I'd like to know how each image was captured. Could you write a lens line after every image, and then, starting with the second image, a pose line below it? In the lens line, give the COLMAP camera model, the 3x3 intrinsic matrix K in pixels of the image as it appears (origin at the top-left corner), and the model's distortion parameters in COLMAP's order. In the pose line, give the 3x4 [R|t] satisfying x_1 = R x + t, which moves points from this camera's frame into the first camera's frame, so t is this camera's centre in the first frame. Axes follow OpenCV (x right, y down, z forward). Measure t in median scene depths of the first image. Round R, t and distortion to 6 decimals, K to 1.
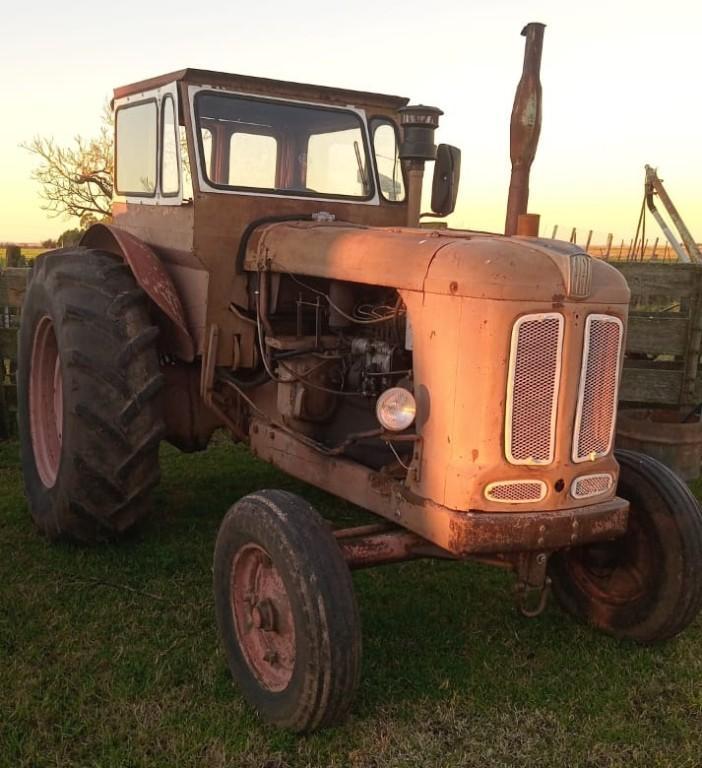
lens RADIAL K [[961.3, 0, 351.0], [0, 961.3, 384.0], [0, 0, 1]] dist [-0.009024, -0.061920]
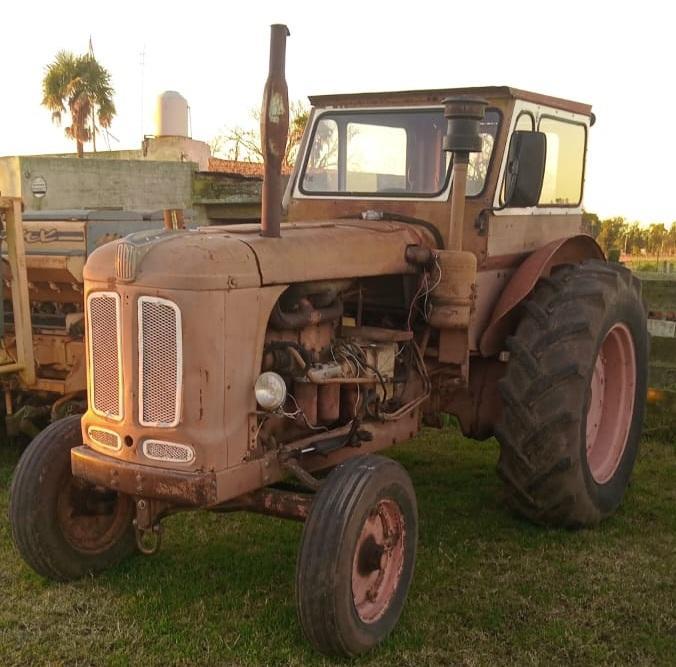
lens RADIAL K [[962.9, 0, 338.7], [0, 962.9, 431.1], [0, 0, 1]] dist [-0.004299, -0.113846]
pose [[0.492235, 0.157519, -0.856091, 1.342394], [-0.126445, 0.985998, 0.108718, -0.066933], [0.861229, 0.054734, 0.505261, 0.618852]]
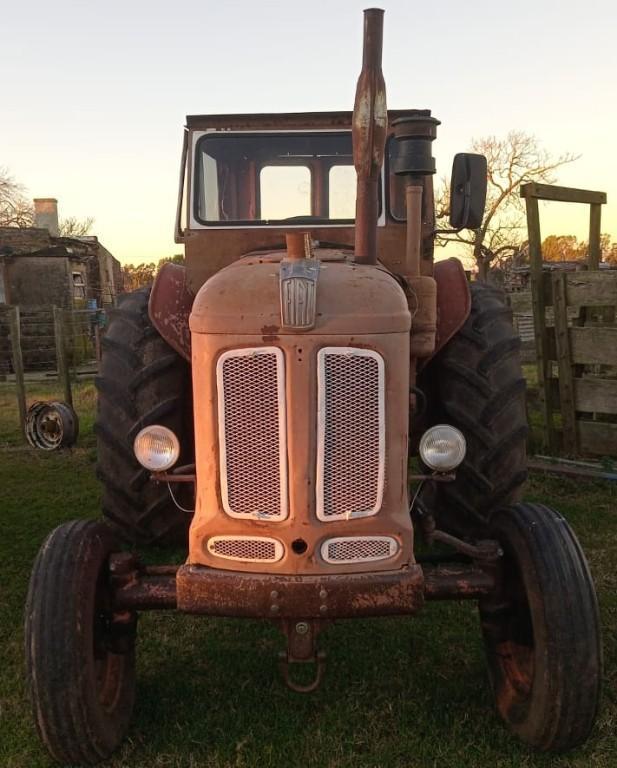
lens RADIAL K [[837.8, 0, 308.5], [0, 837.8, 384.0], [0, 0, 1]] dist [0.089090, -0.381889]
pose [[0.868091, 0.010225, -0.496300, 0.591187], [-0.013224, 0.999909, -0.002530, -0.037592], [0.496229, 0.008760, 0.868147, 0.347111]]
